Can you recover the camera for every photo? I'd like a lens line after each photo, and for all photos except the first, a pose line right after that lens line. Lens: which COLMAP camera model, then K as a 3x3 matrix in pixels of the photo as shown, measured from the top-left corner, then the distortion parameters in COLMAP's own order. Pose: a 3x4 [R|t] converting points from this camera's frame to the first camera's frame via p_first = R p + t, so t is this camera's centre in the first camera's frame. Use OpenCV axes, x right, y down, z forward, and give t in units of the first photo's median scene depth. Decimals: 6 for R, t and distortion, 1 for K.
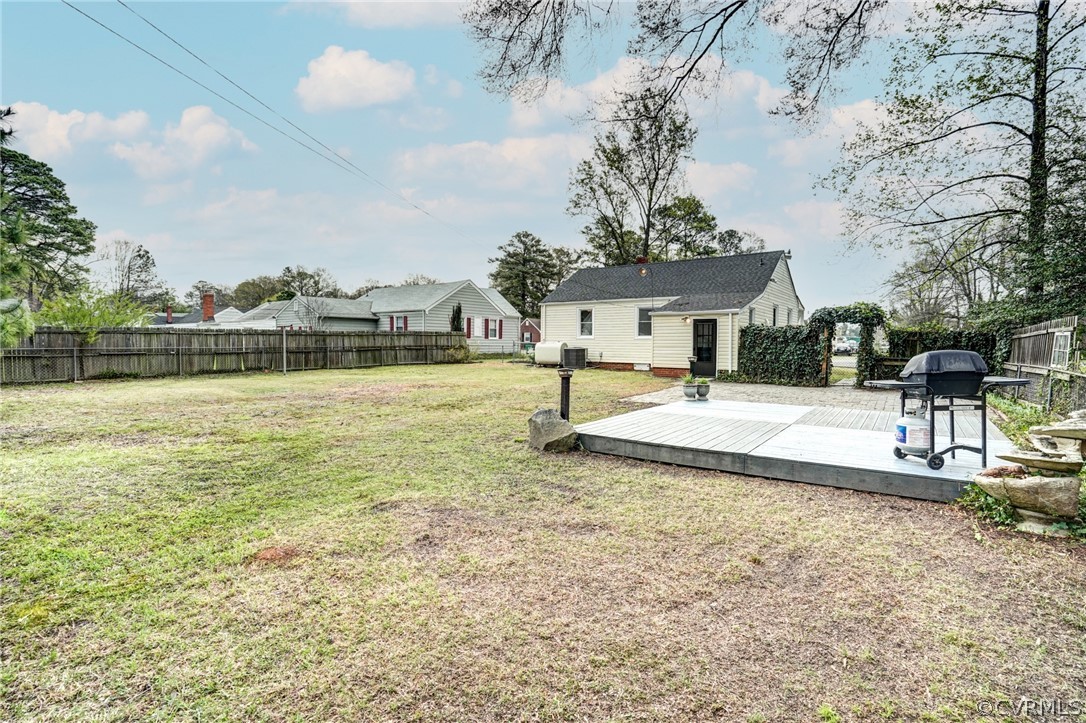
lens RADIAL K [[521.1, 0, 540.8], [0, 521.1, 359.0], [0, 0, 1]] dist [-0.048535, 0.013119]
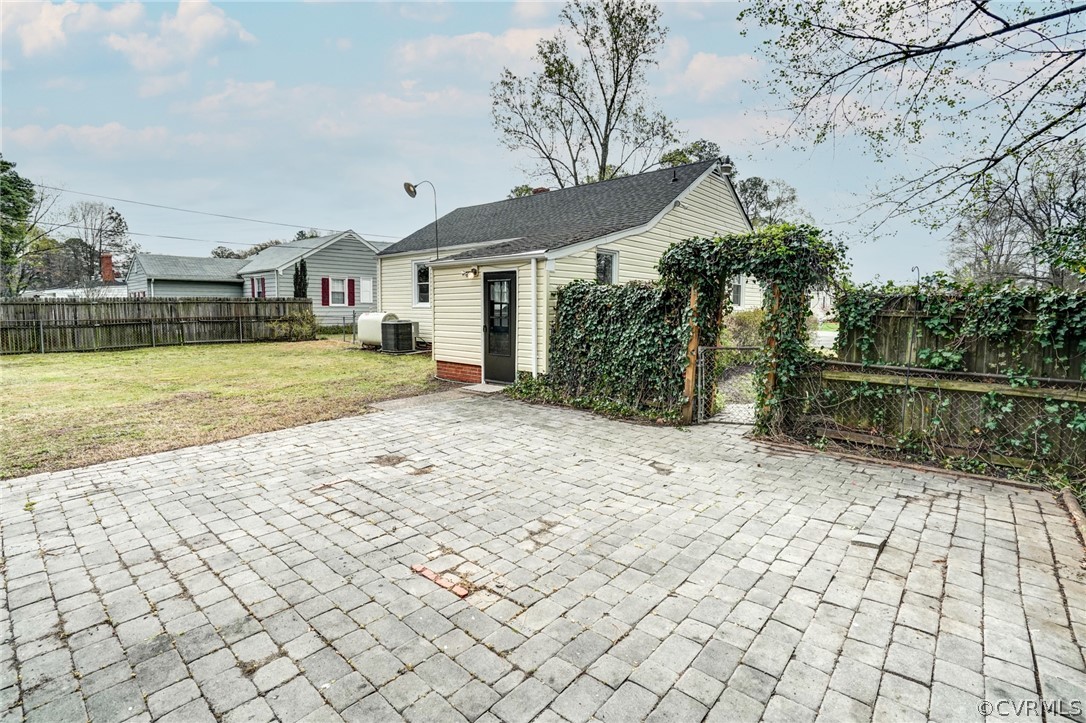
lens RADIAL K [[521.1, 0, 540.7], [0, 521.1, 343.0], [0, 0, 1]] dist [-0.048535, 0.013119]
pose [[0.996183, 0.005429, -0.087121, 0.298198], [-0.002248, 0.999329, 0.036561, -0.018777], [0.087261, -0.036225, 0.995527, 0.357758]]
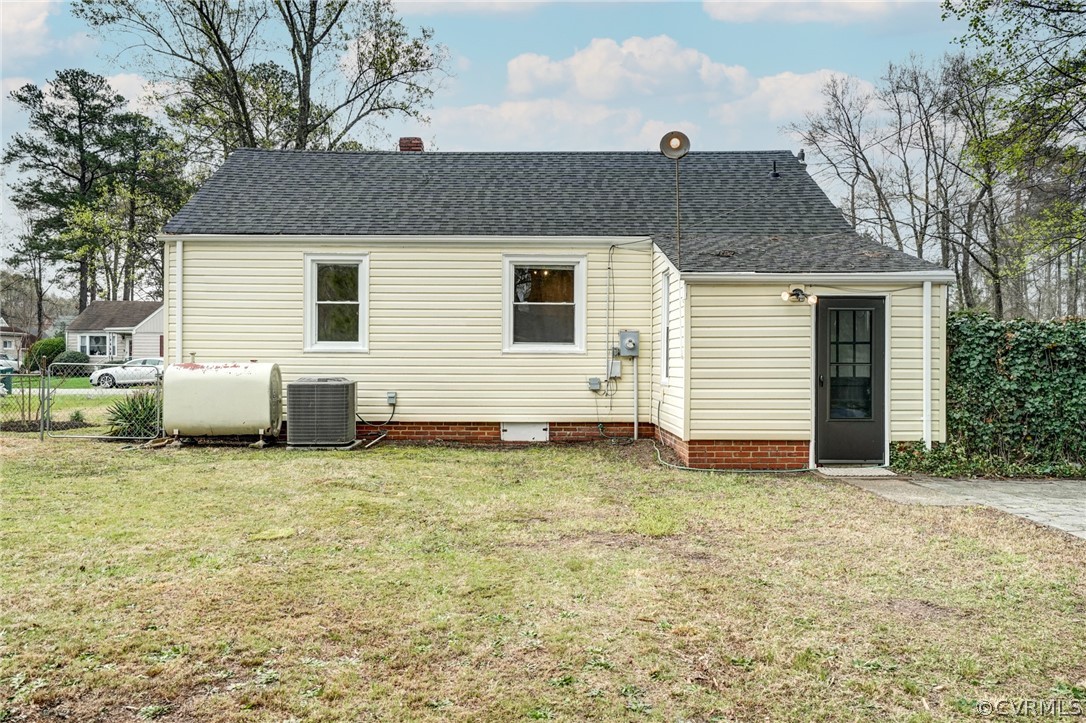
lens RADIAL K [[955.2, 0, 545.8], [0, 955.2, 362.4], [0, 0, 1]] dist [0.017926, 0.009031]
pose [[0.802235, -0.005299, 0.596985, -0.168879], [0.020720, 0.999605, -0.018971, -0.018661], [-0.596649, 0.027588, 0.802028, 0.450838]]
